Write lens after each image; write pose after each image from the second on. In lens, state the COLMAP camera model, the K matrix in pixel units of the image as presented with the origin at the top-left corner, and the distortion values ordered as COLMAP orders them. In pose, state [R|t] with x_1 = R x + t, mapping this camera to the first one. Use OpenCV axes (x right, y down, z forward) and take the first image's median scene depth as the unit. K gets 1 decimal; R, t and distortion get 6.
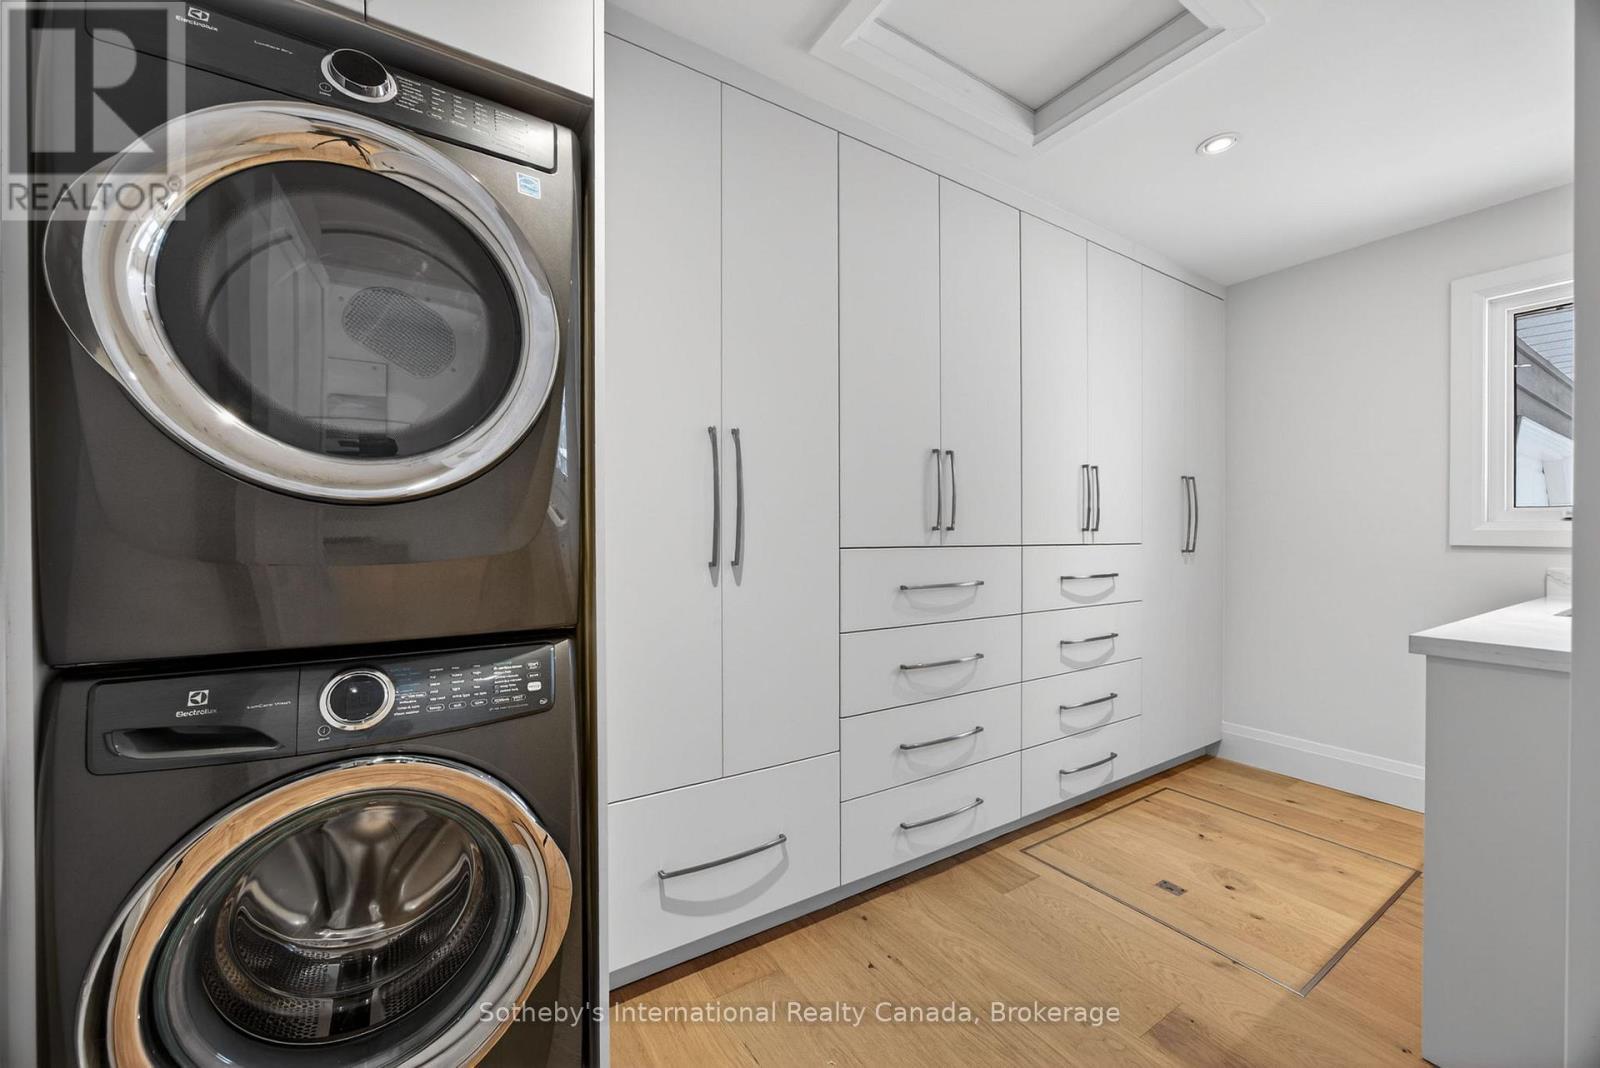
lens RADIAL K [[616.9, 0, 800.0], [0, 616.9, 534.0], [0, 0, 1]] dist [-0.019640, 0.007418]
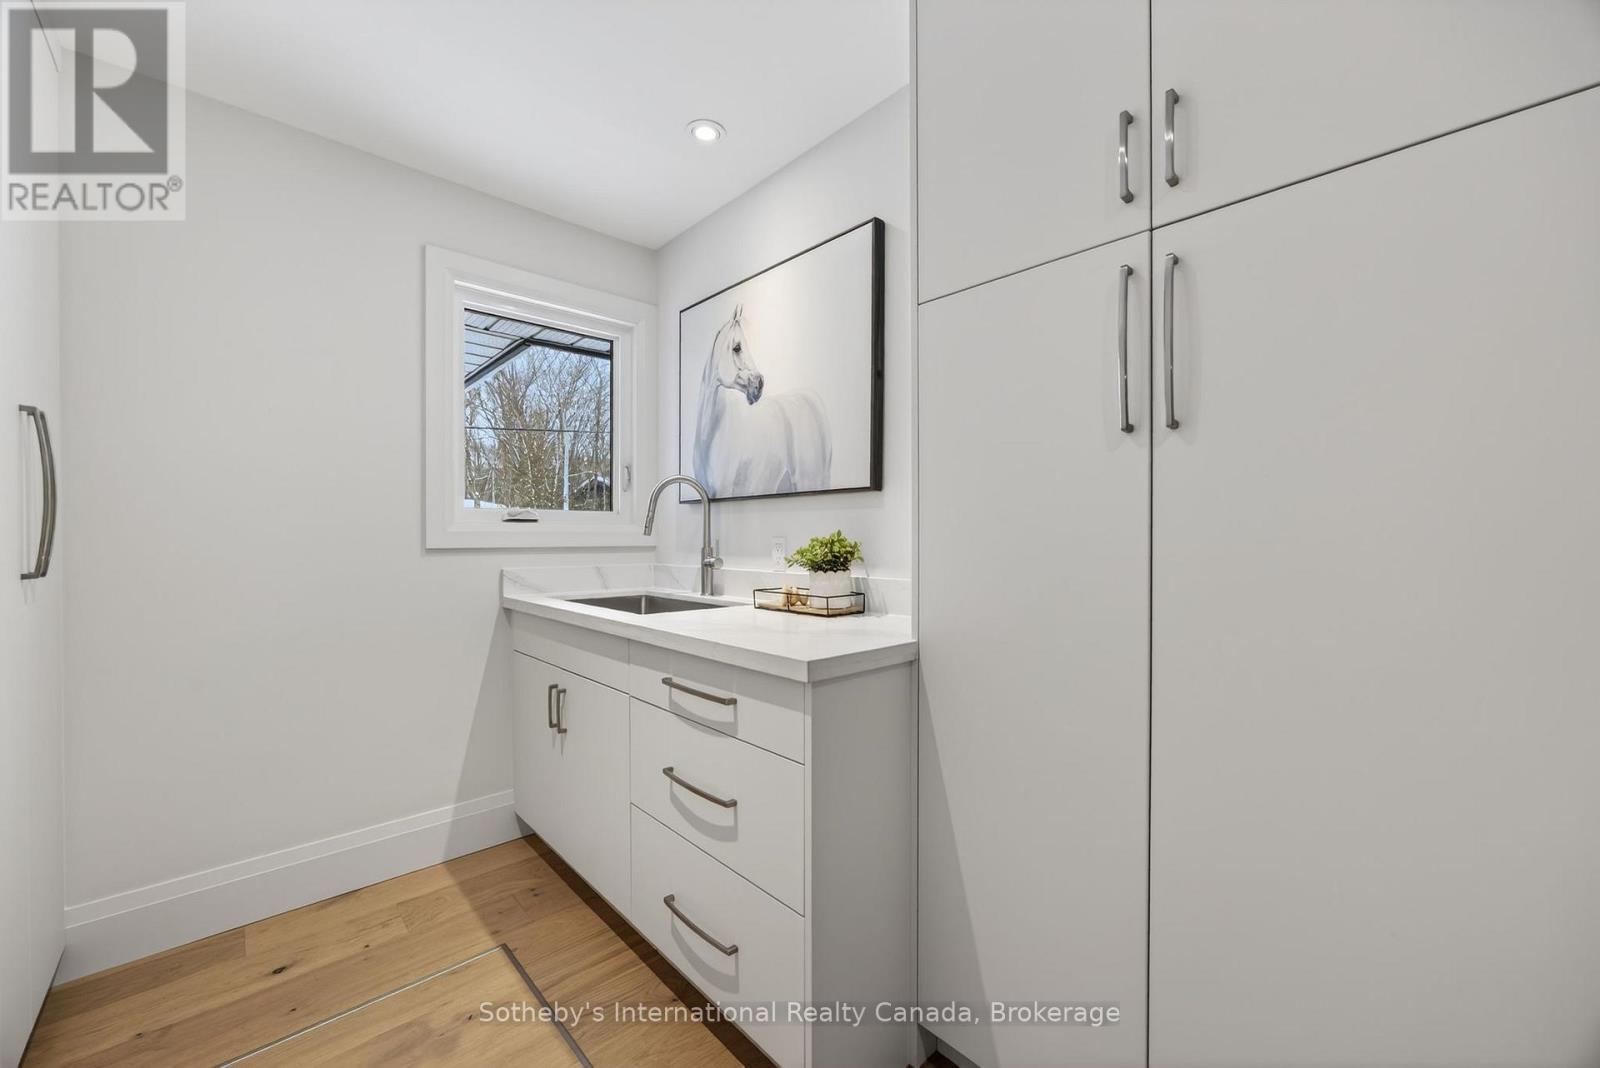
lens RADIAL K [[616.9, 0, 800.0], [0, 616.9, 534.0], [0, 0, 1]] dist [-0.019640, 0.007418]
pose [[-0.188306, -0.003474, 0.982104, 0.103355], [-0.002142, 0.999993, 0.003127, -0.007780], [-0.982108, -0.001515, -0.188312, 0.630523]]
